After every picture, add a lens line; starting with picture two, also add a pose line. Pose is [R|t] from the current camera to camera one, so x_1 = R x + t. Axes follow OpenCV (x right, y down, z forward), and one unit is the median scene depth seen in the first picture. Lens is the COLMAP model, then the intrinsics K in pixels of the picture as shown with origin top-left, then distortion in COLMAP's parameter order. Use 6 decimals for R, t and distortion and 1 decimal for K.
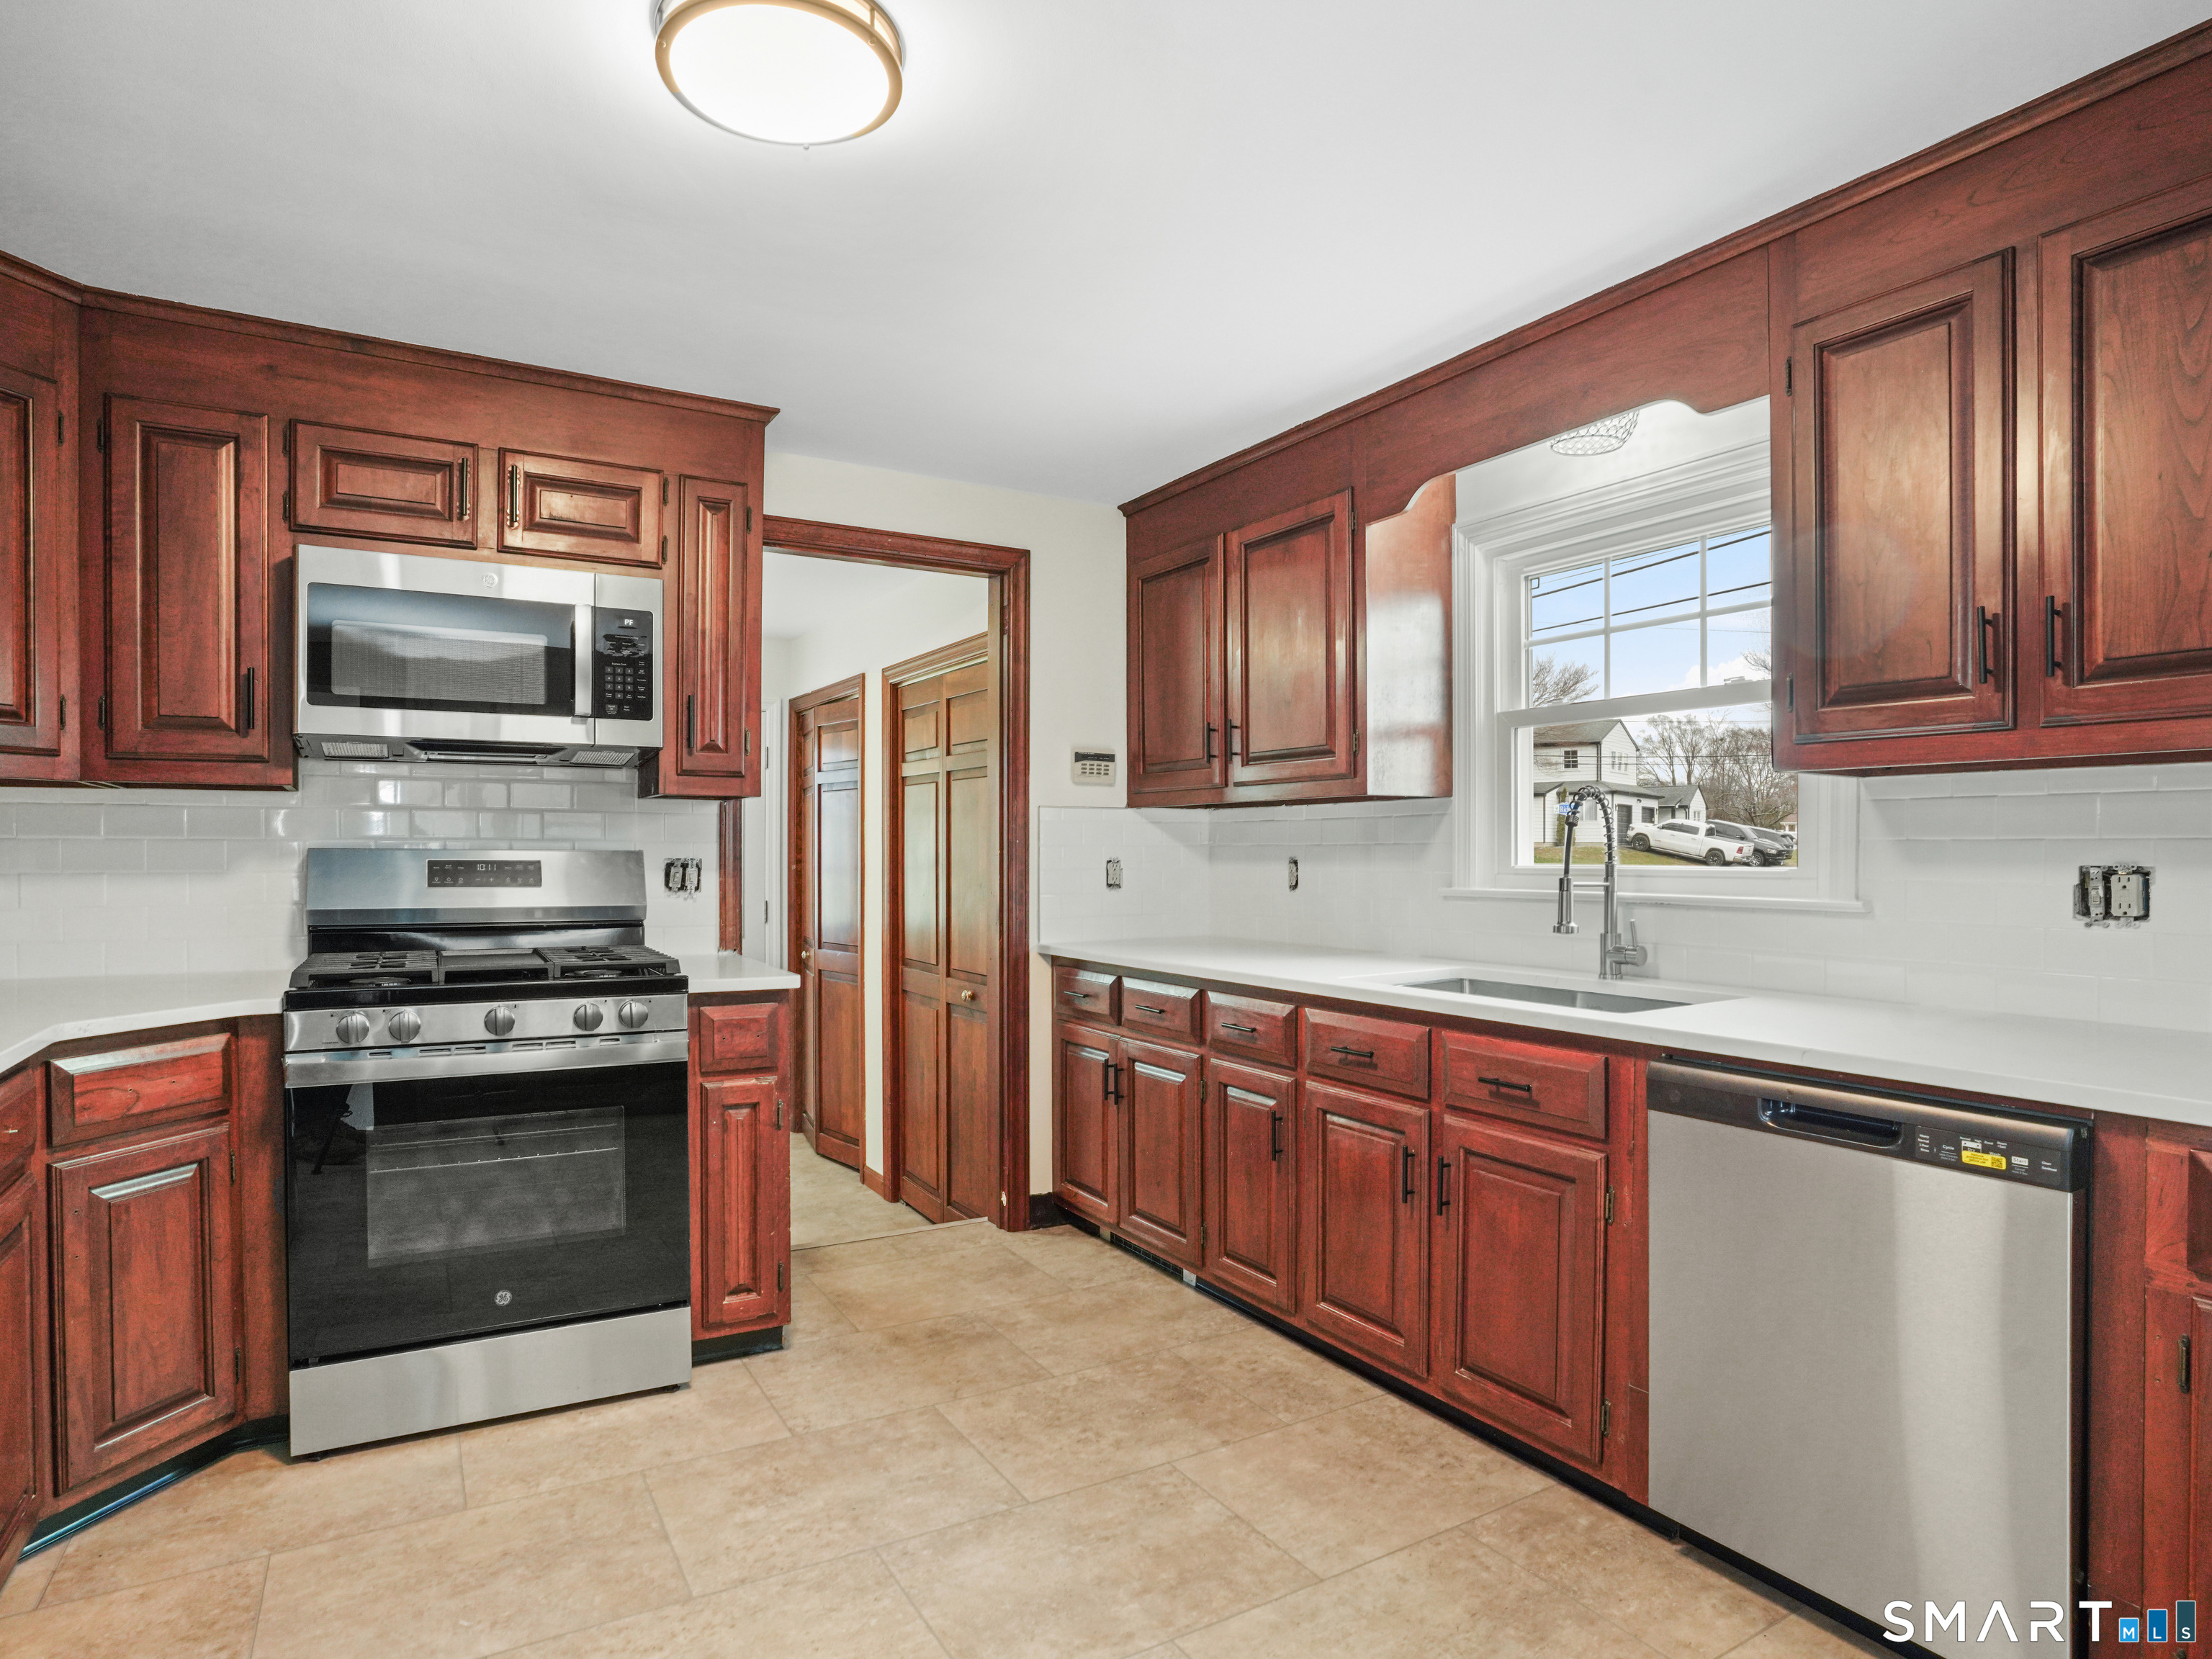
lens RADIAL K [[1223.1, 0, 1099.8], [0, 1223.1, 860.1], [0, 0, 1]] dist [-0.085288, 0.044175]
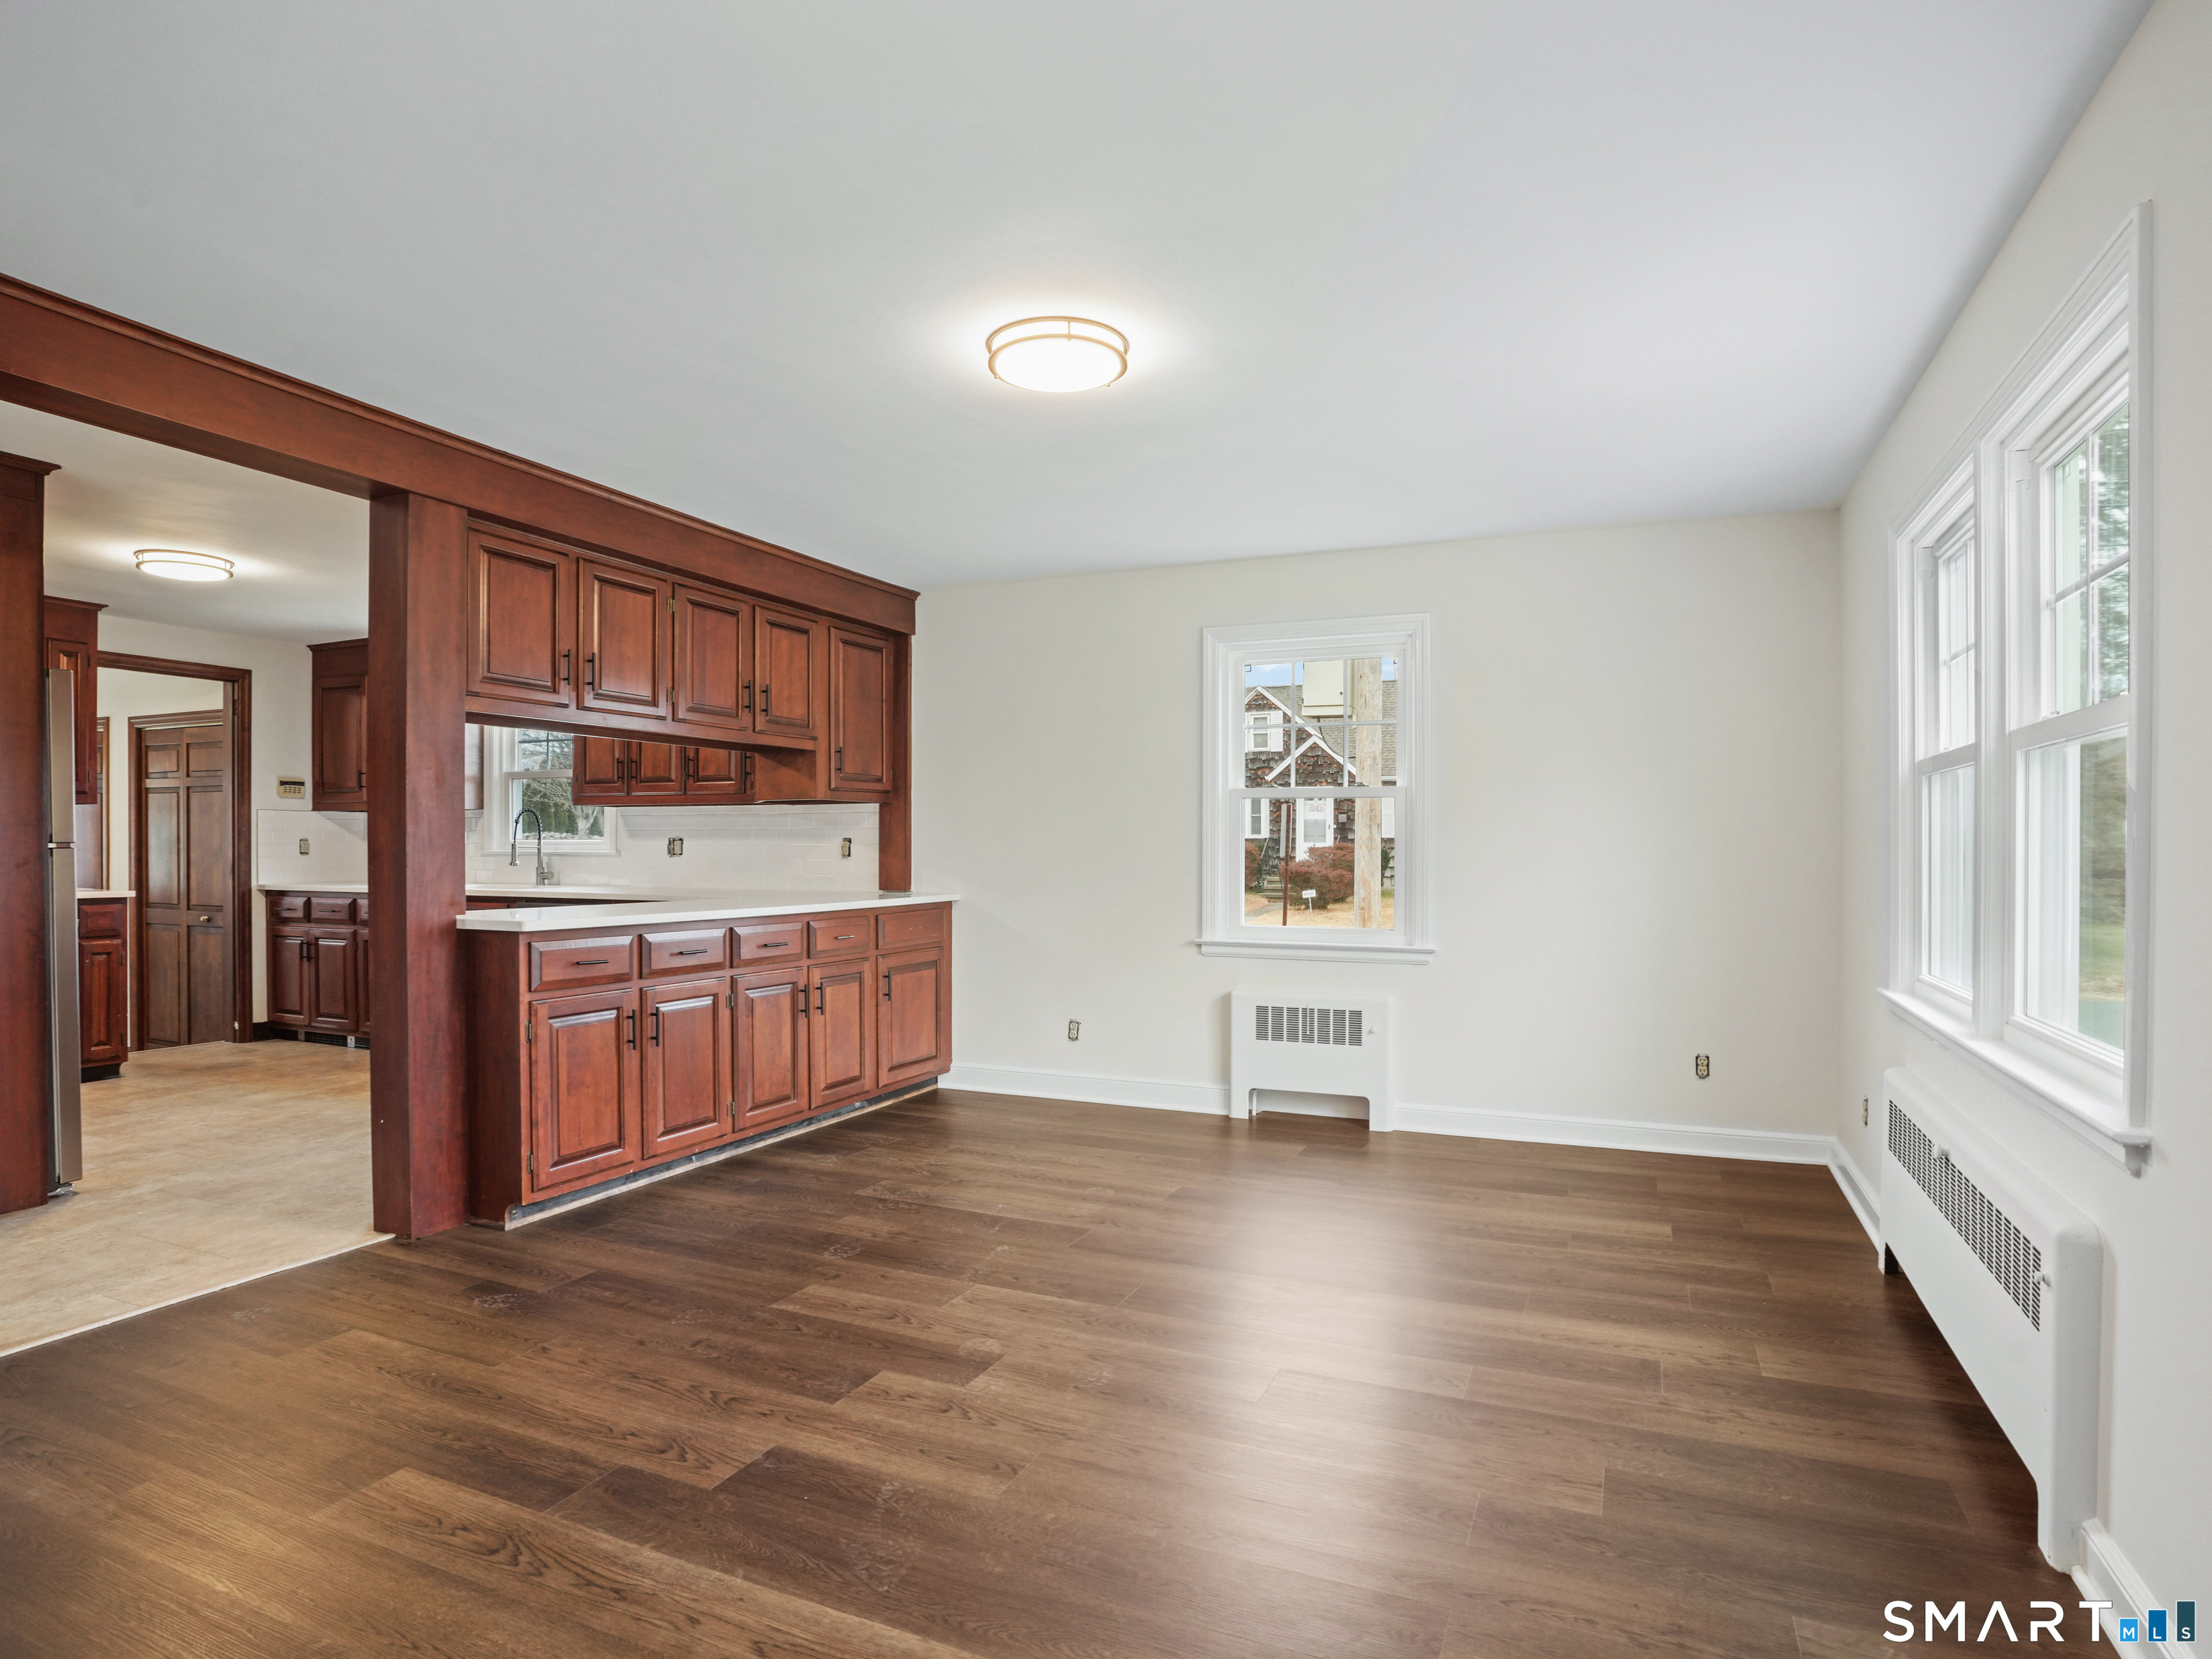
lens RADIAL K [[1223.1, 0, 1099.8], [0, 1223.1, 860.1], [0, 0, 1]] dist [-0.085288, 0.044175]
pose [[0.815876, -0.004942, 0.578206, -0.060037], [0.002796, 0.999986, 0.004601, 0.035174], [-0.578220, -0.002137, 0.815878, -1.542038]]
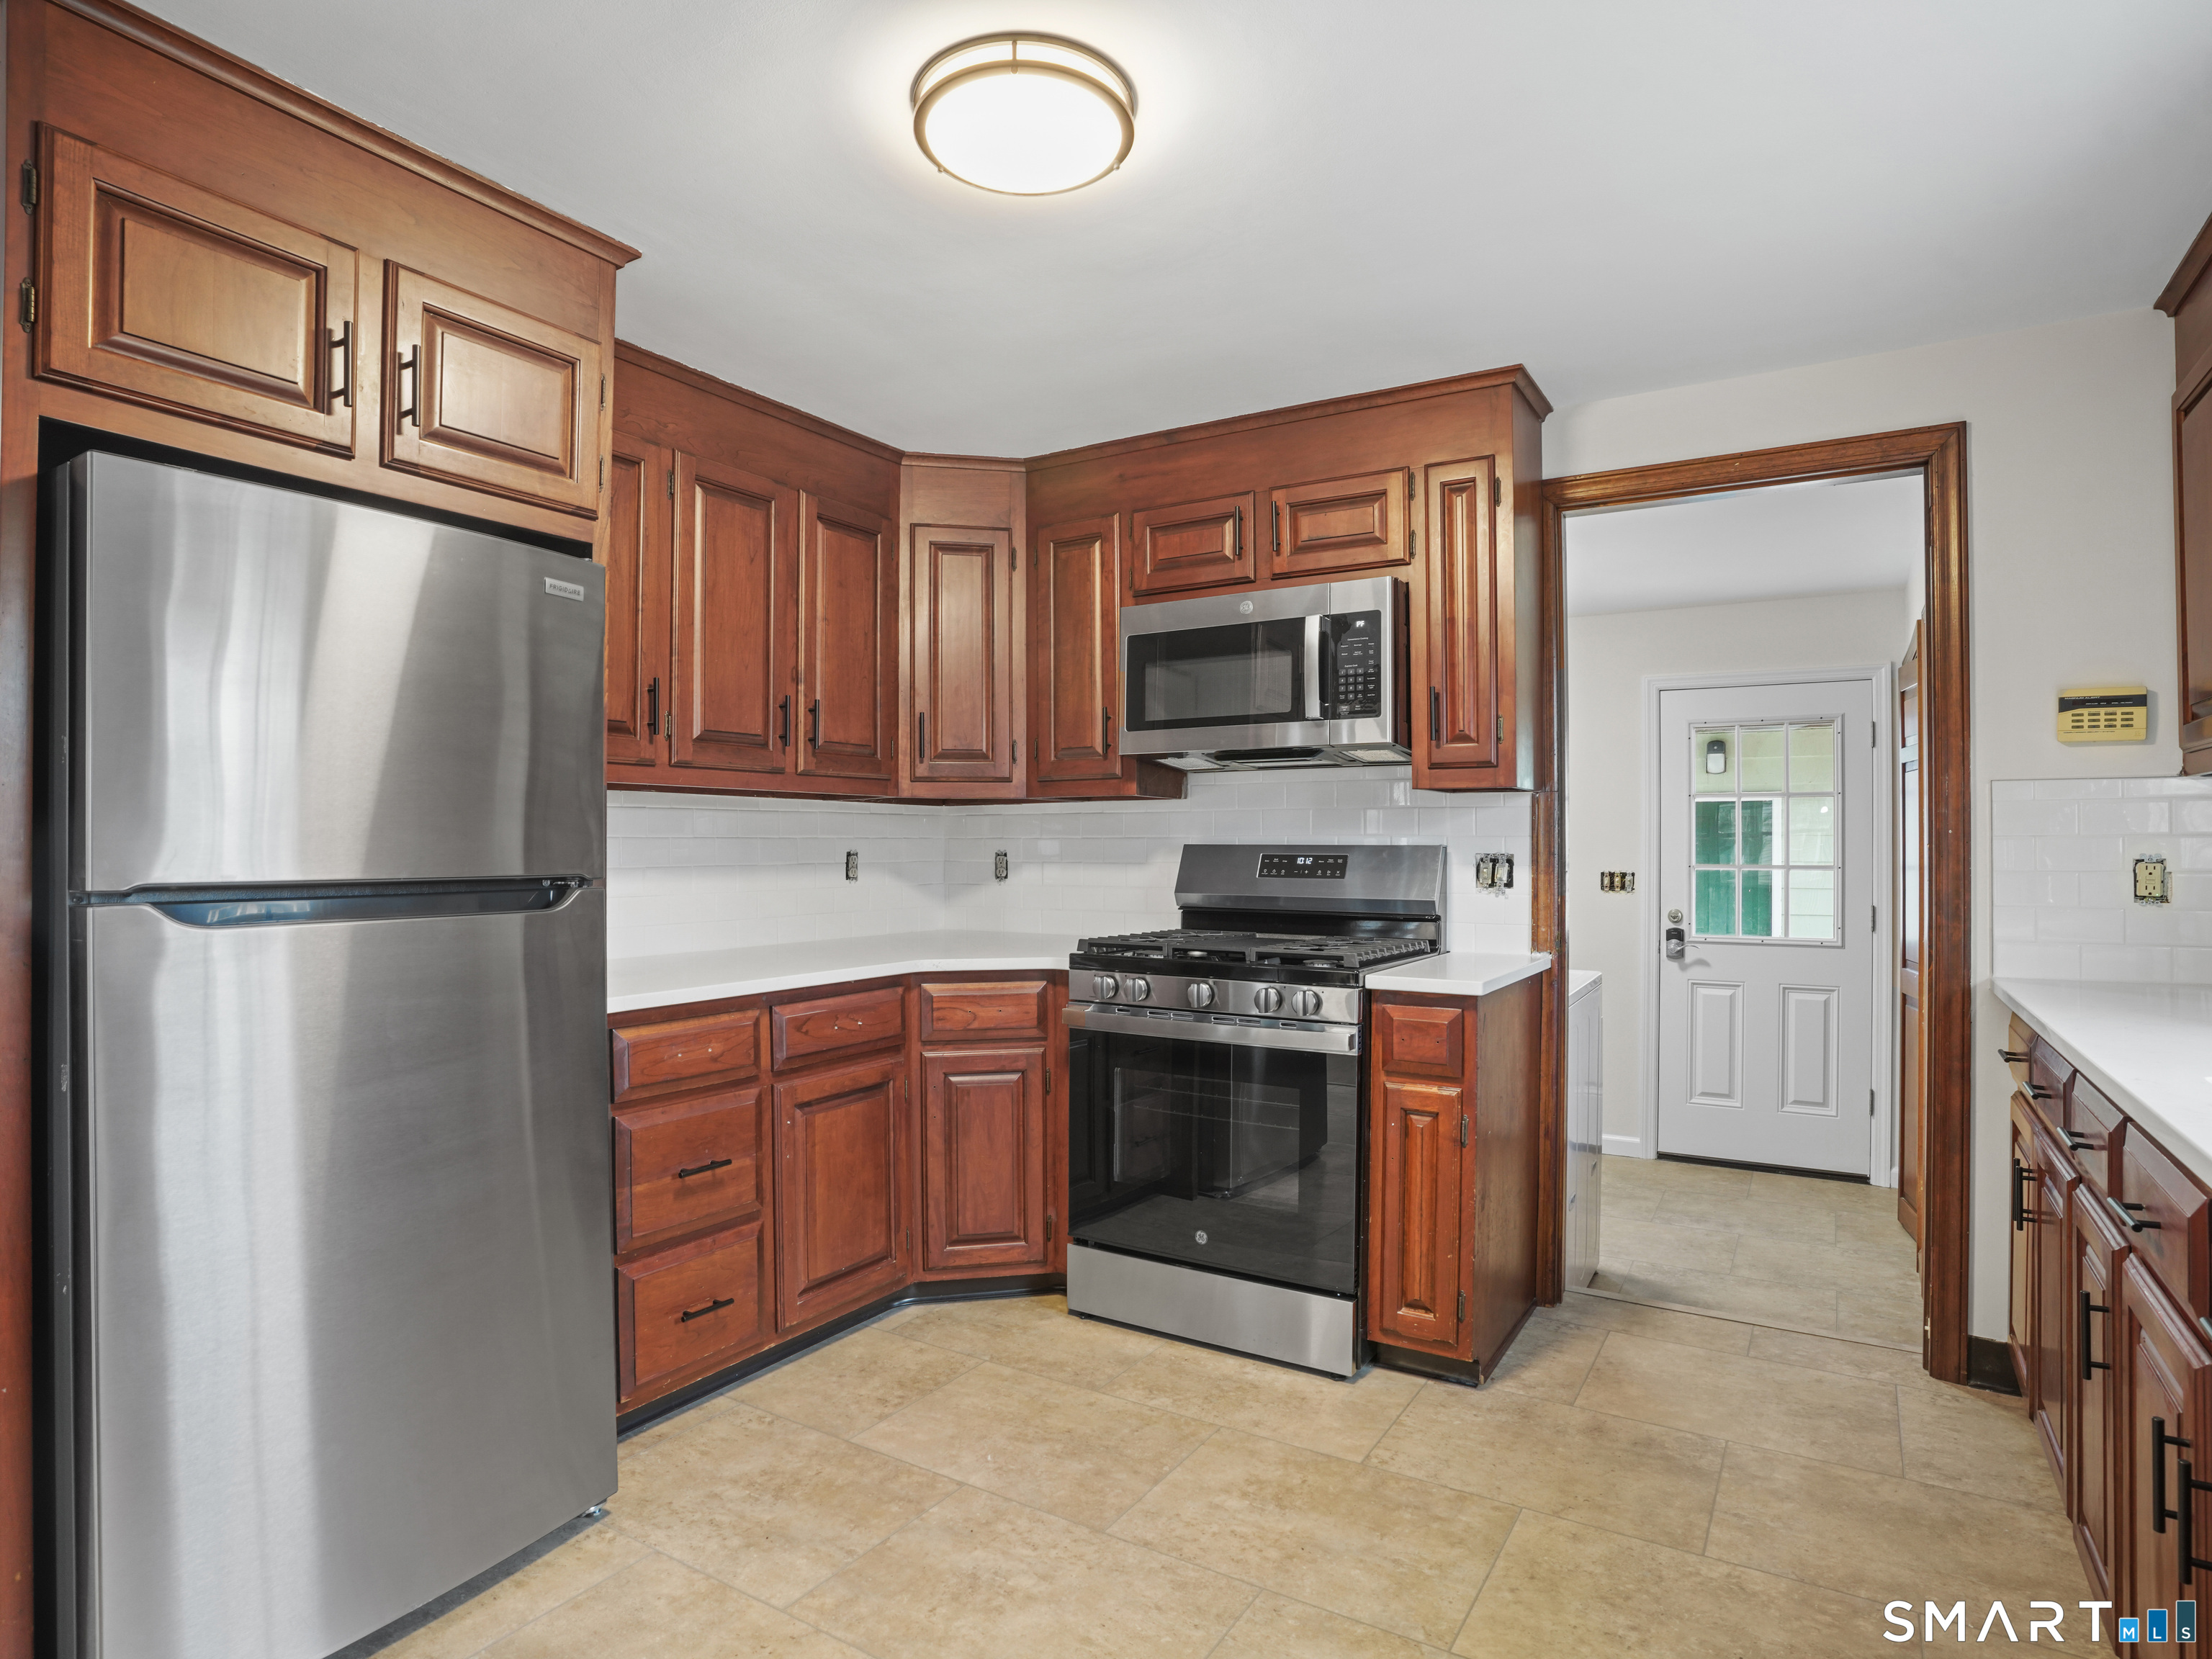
lens RADIAL K [[1217.9, 0, 1103.5], [0, 1217.9, 838.0], [0, 0, 1]] dist [-0.090476, 0.049331]
pose [[0.465031, -0.008802, -0.885251, 0.402404], [-0.005816, 0.999899, -0.012997, 0.000285], [0.885275, 0.011192, 0.464932, 0.312814]]
